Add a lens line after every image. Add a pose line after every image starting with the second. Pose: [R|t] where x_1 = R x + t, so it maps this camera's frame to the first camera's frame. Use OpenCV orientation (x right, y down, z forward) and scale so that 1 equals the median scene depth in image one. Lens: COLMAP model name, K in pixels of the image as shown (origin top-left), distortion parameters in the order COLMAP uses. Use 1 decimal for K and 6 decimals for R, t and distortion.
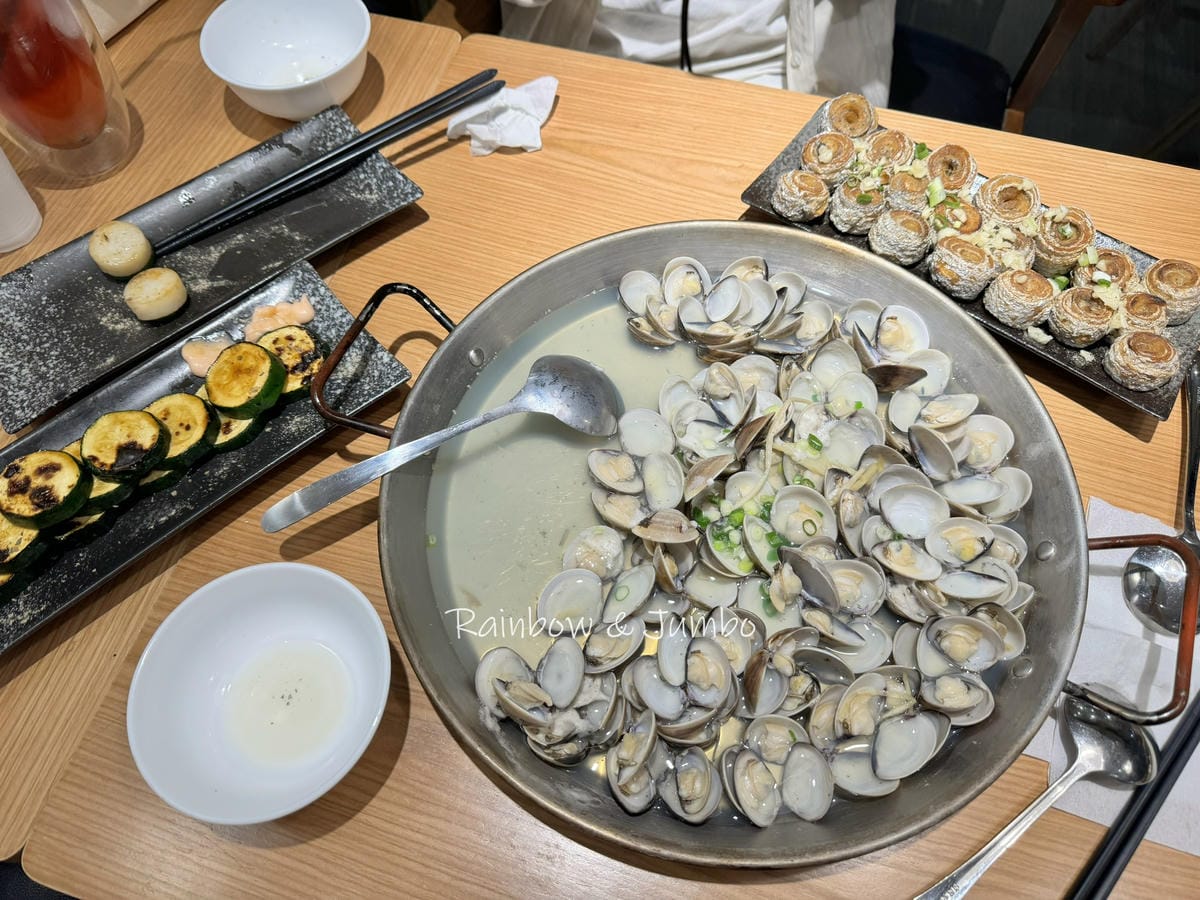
lens RADIAL K [[838.9, 0, 600.0], [0, 838.9, 450.0], [0, 0, 1]] dist [-0.048205, 0.029507]
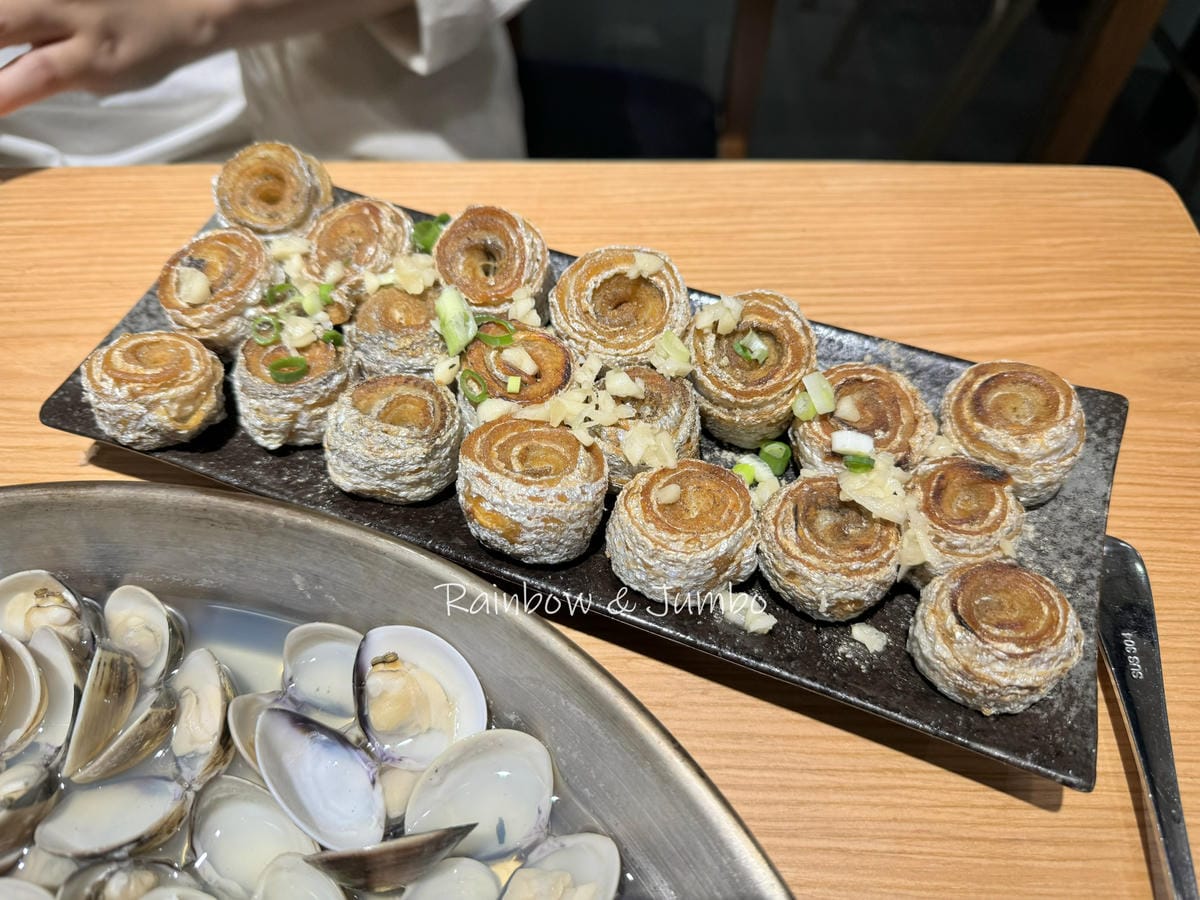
lens RADIAL K [[830.7, 0, 600.0], [0, 830.7, 450.0], [0, 0, 1]] dist [0.130502, -0.349463]
pose [[0.961658, -0.223971, 0.158274, 0.419066], [0.238921, 0.967525, -0.082530, -0.202728], [-0.134650, 0.117181, 0.983940, 0.603343]]
